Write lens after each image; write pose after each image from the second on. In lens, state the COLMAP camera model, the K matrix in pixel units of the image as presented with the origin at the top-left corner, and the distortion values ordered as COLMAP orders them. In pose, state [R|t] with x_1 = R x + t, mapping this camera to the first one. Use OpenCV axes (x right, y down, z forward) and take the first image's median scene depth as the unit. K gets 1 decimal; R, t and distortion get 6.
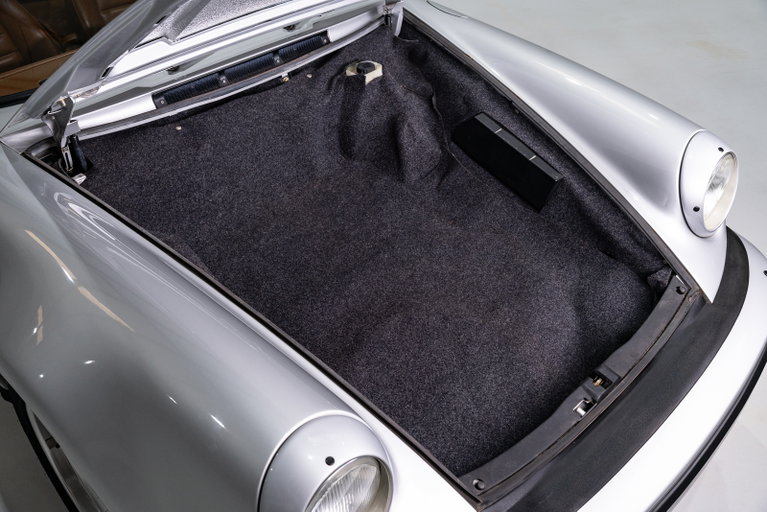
lens RADIAL K [[771.9, 0, 380.5], [0, 771.9, 255.9], [0, 0, 1]] dist [-0.004500, 0.000000]
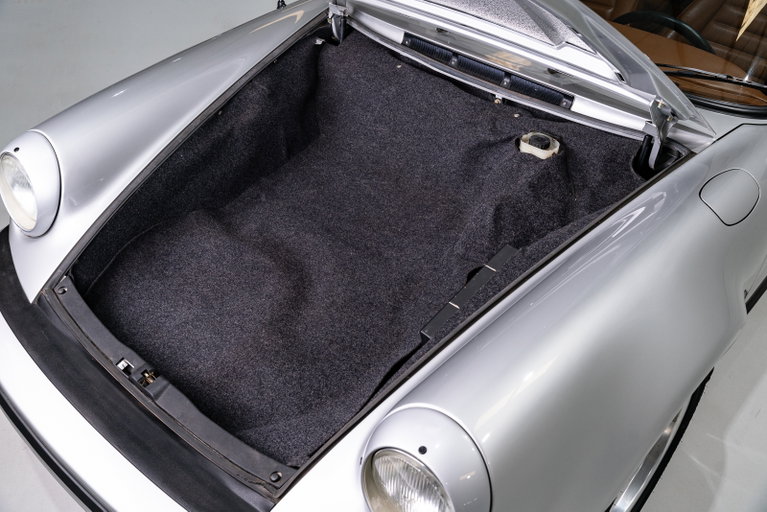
lens RADIAL K [[771.9, 0, 380.4], [0, 771.9, 255.8], [0, 0, 1]] dist [-0.004500, 0.000000]
pose [[0.039537, 0.623636, -0.780714, 0.824511], [-0.633669, 0.619768, 0.462981, -0.504113], [0.772594, 0.476409, 0.419683, 0.604252]]
